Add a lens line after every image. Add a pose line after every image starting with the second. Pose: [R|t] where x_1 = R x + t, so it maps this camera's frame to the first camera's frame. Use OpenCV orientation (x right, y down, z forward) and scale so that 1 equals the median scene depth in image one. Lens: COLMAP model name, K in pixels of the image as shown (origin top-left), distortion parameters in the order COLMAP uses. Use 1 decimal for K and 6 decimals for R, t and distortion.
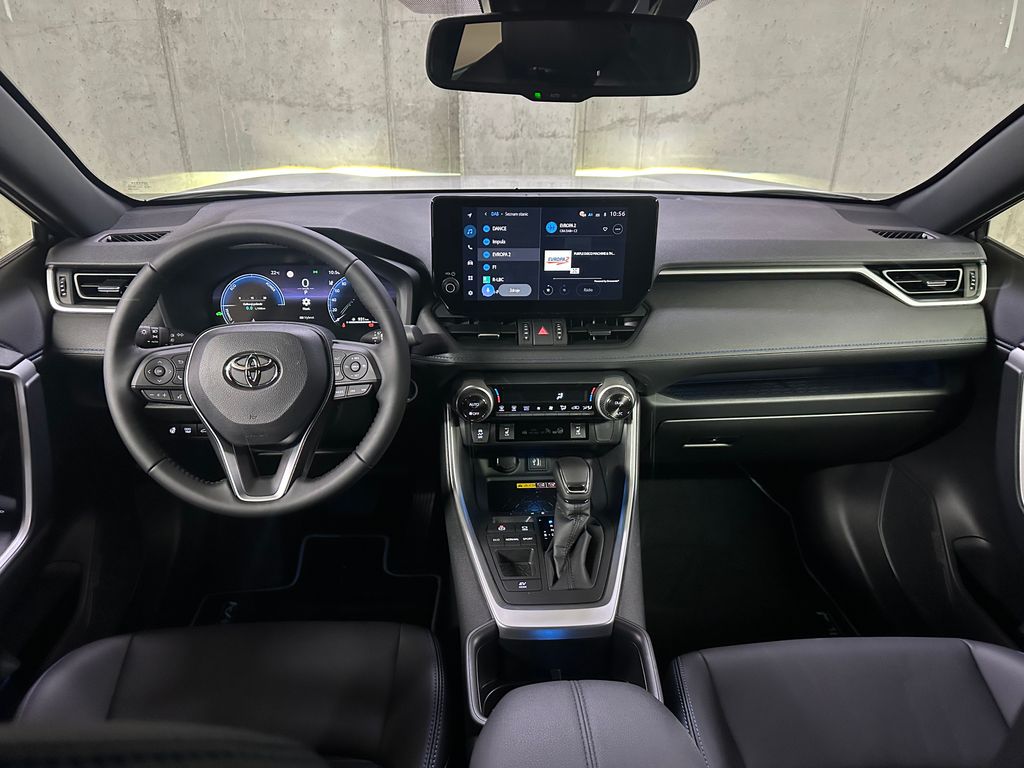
lens RADIAL K [[733.6, 0, 512.0], [0, 733.6, 384.0], [0, 0, 1]] dist [0.008601, -0.006384]
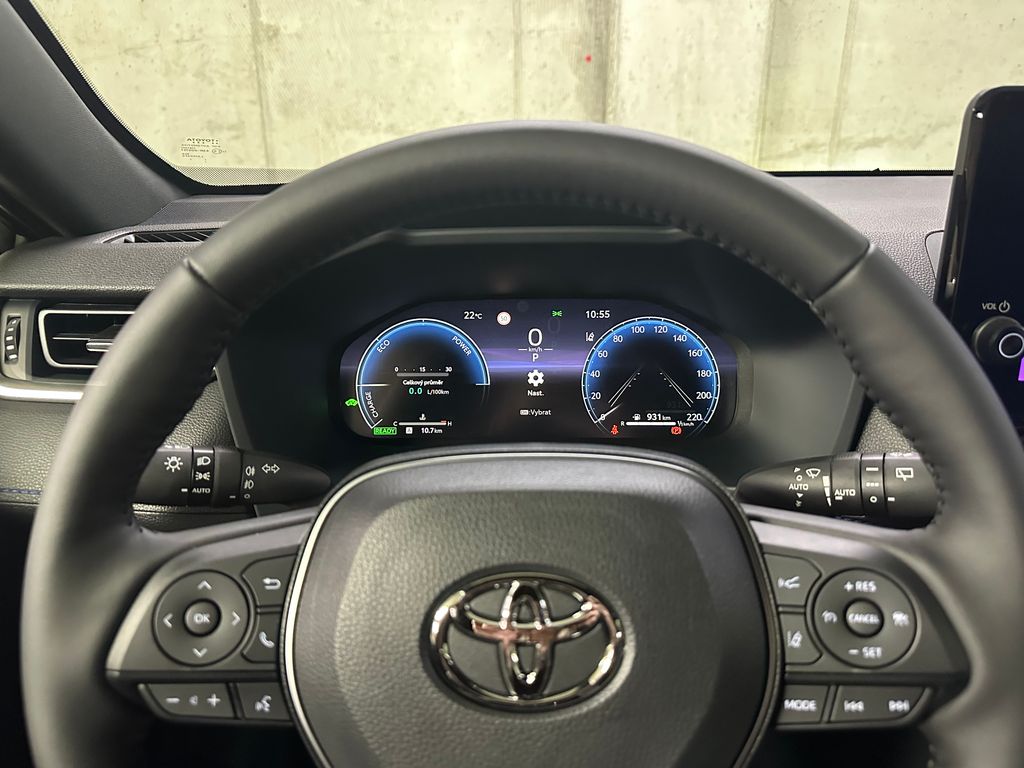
lens RADIAL K [[726.2, 0, 512.0], [0, 726.2, 384.0], [0, 0, 1]] dist [-0.006094, -0.007657]
pose [[0.996425, 0.012194, -0.083592, -0.108016], [-0.019595, 0.995901, -0.088302, -0.028592], [0.082173, 0.089624, 0.992580, 0.231840]]
